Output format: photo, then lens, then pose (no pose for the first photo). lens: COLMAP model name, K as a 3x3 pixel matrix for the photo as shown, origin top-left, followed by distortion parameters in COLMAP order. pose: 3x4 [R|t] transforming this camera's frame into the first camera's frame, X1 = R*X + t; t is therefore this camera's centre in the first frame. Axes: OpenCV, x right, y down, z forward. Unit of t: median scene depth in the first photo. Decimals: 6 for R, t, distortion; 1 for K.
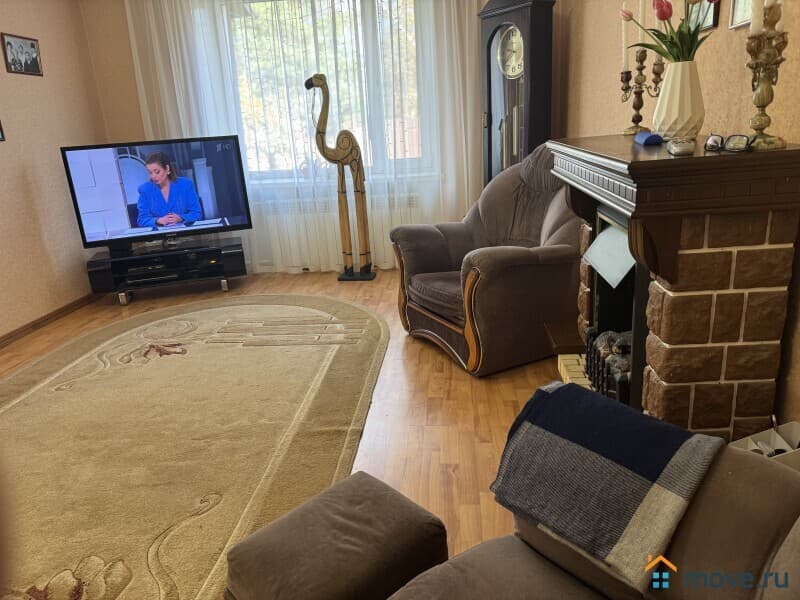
lens RADIAL K [[557.2, 0, 400.0], [0, 557.2, 300.0], [0, 0, 1]] dist [0.088547, -0.127279]
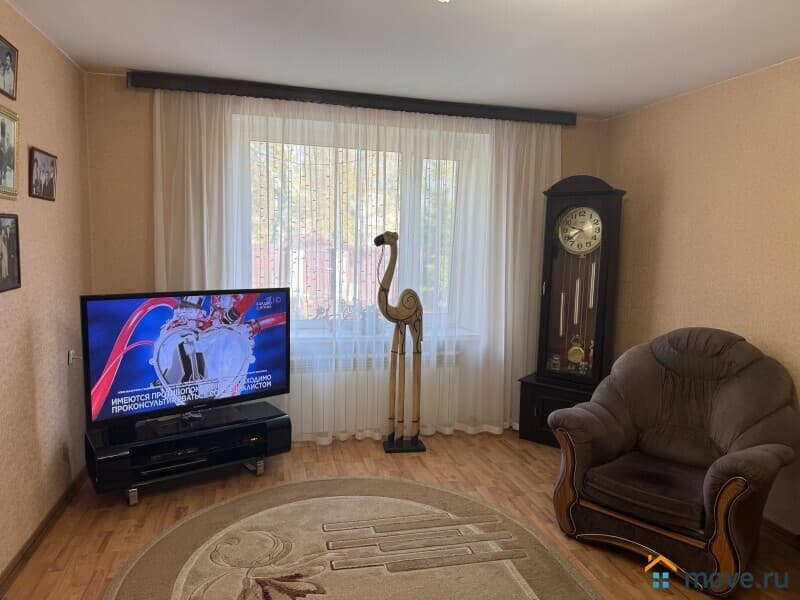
lens RADIAL K [[557.2, 0, 400.0], [0, 557.2, 300.0], [0, 0, 1]] dist [0.088547, -0.127279]
pose [[0.946056, 0.048935, 0.320287, -0.421512], [0.019069, 0.978406, -0.205812, -0.097487], [-0.323442, 0.200817, 0.924693, 0.158073]]
